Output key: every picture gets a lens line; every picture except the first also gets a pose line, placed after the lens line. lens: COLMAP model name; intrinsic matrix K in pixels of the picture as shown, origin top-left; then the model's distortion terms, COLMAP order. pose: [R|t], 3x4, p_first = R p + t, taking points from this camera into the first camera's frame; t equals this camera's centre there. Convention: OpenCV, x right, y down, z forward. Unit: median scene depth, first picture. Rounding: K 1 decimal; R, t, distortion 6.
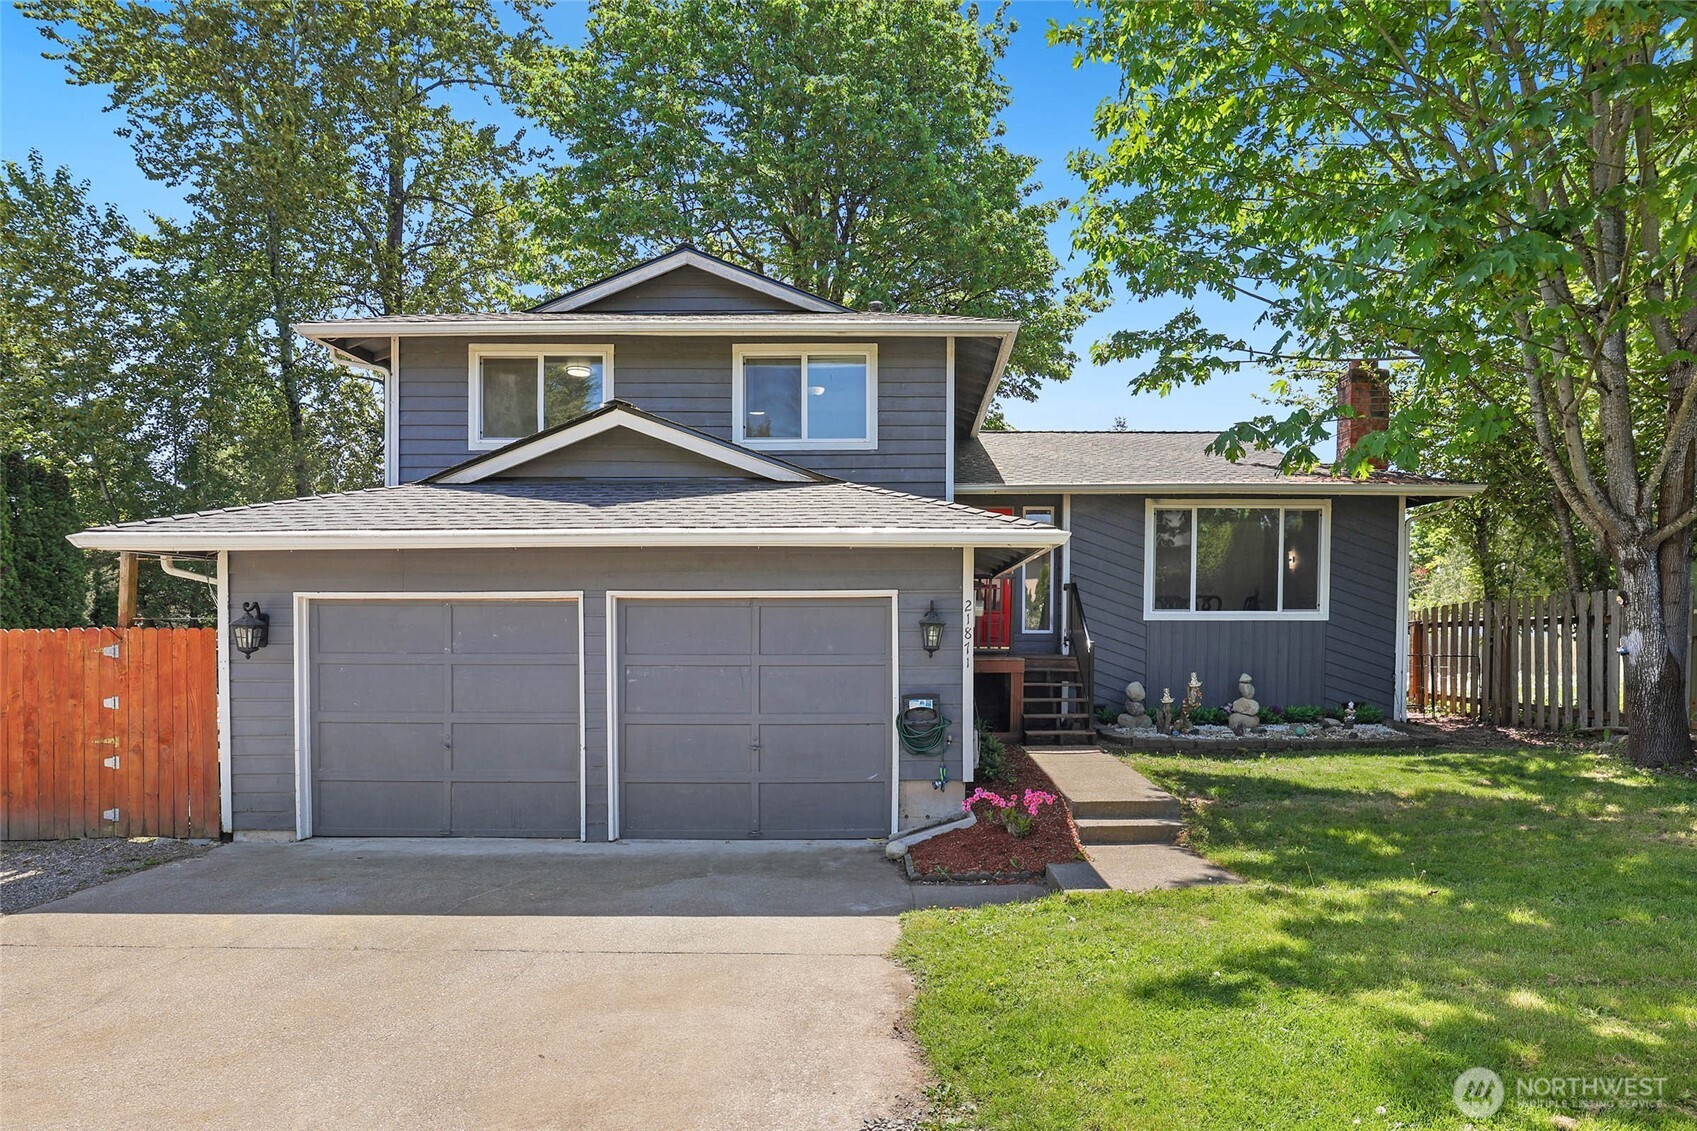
lens RADIAL K [[1022.8, 0, 844.7], [0, 1022.8, 685.3], [0, 0, 1]] dist [0.013746, -0.001179]
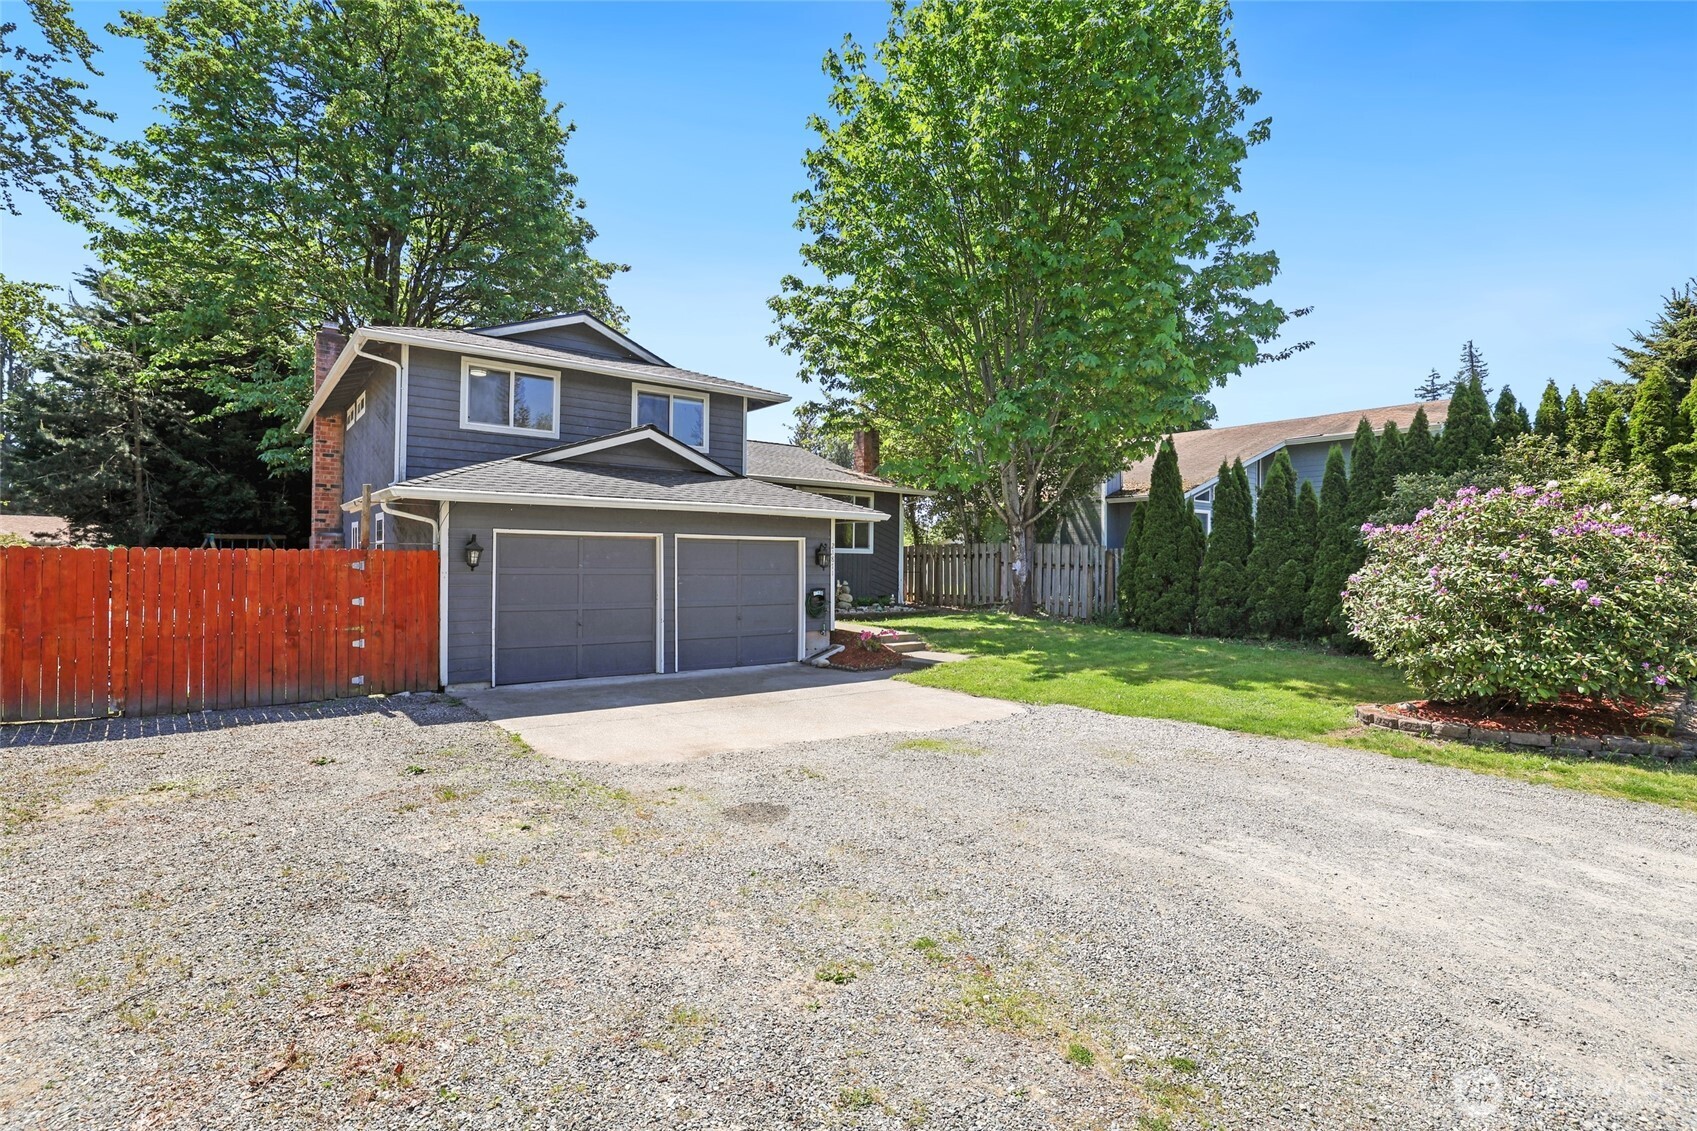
lens RADIAL K [[793.4, 0, 848.5], [0, 793.4, 565.5], [0, 0, 1]] dist [-0.002871, -0.000078]
pose [[0.783842, 0.006202, 0.620929, -0.833906], [0.018554, 0.999270, -0.033403, 0.015671], [-0.620683, 0.037703, 0.783154, -0.276490]]
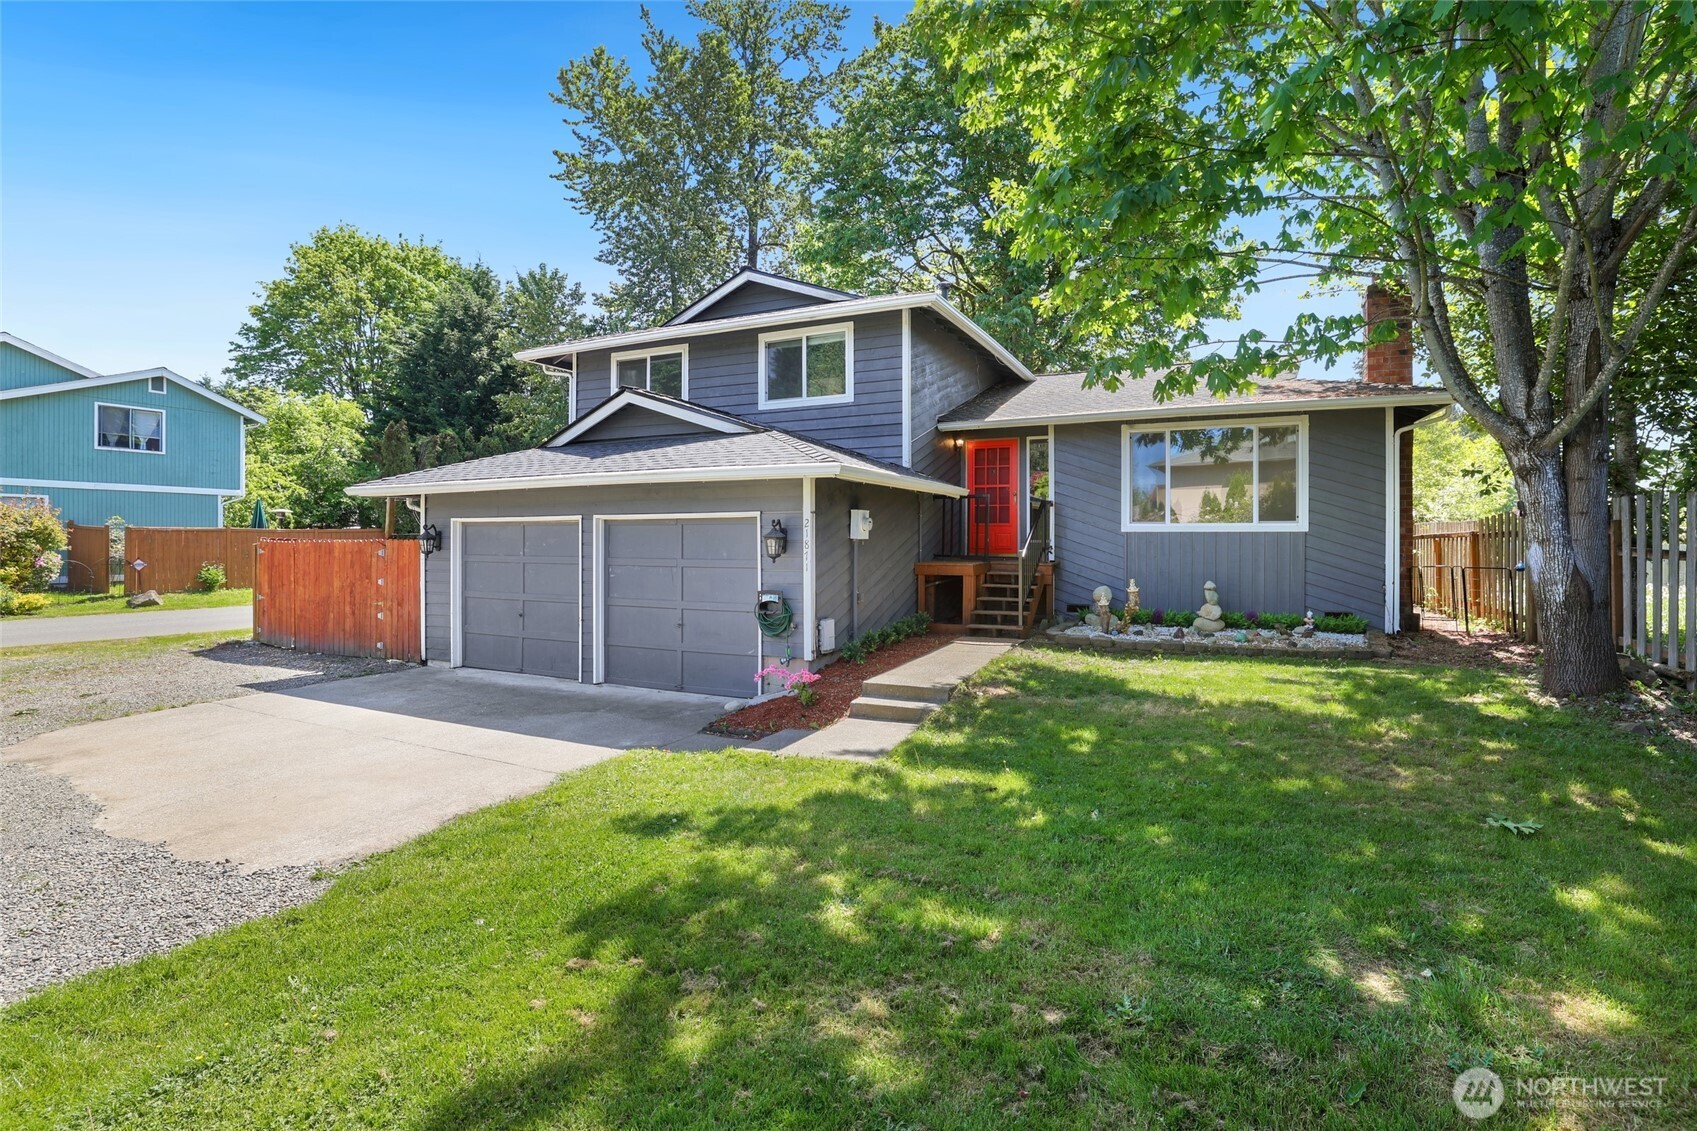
lens RADIAL K [[793.4, 0, 848.5], [0, 793.4, 565.5], [0, 0, 1]] dist [-0.002871, -0.000078]
pose [[0.898692, 0.015646, -0.438300, 0.590923], [-0.022950, 0.999672, -0.011371, -0.013963], [0.437979, 0.020278, 0.898757, 0.120482]]
